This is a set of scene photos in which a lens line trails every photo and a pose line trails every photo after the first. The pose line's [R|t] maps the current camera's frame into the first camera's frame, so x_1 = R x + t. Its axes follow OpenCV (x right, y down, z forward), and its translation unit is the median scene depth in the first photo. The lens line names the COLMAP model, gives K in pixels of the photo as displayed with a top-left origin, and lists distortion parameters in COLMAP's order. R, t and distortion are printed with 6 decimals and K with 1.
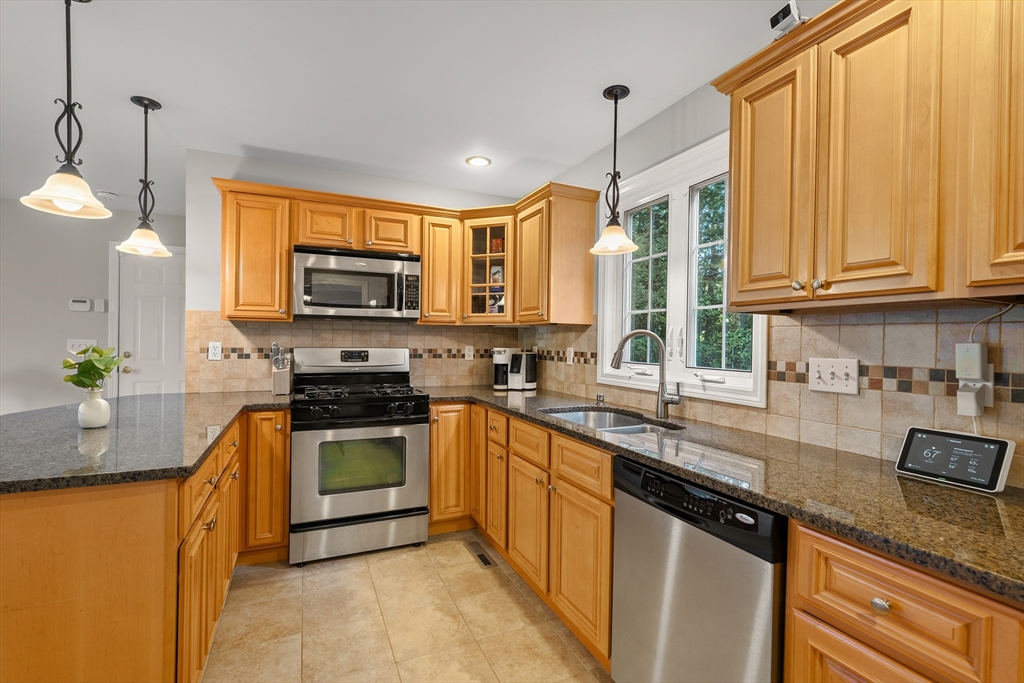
lens RADIAL K [[459.6, 0, 516.2], [0, 459.6, 337.5], [0, 0, 1]] dist [0.000129, -0.000016]
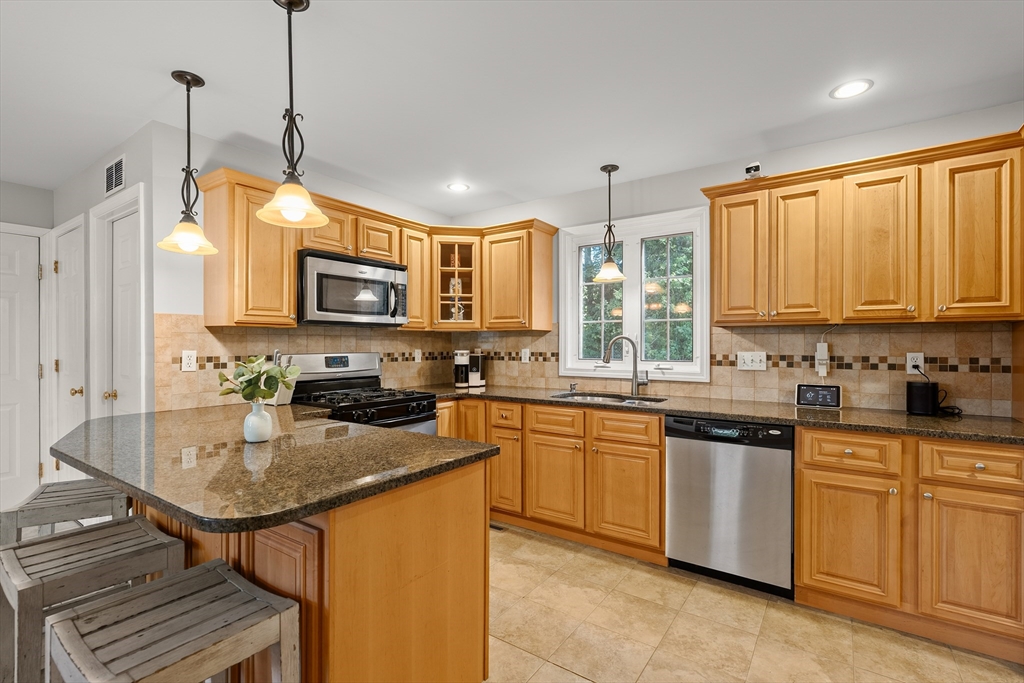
lens RADIAL K [[459.6, 0, 516.2], [0, 459.6, 337.5], [0, 0, 1]] dist [0.000129, -0.000016]
pose [[0.860261, -0.006402, 0.509814, -0.566864], [0.007238, 0.999974, 0.000344, -0.010215], [-0.509802, 0.003395, 0.860285, -0.055402]]
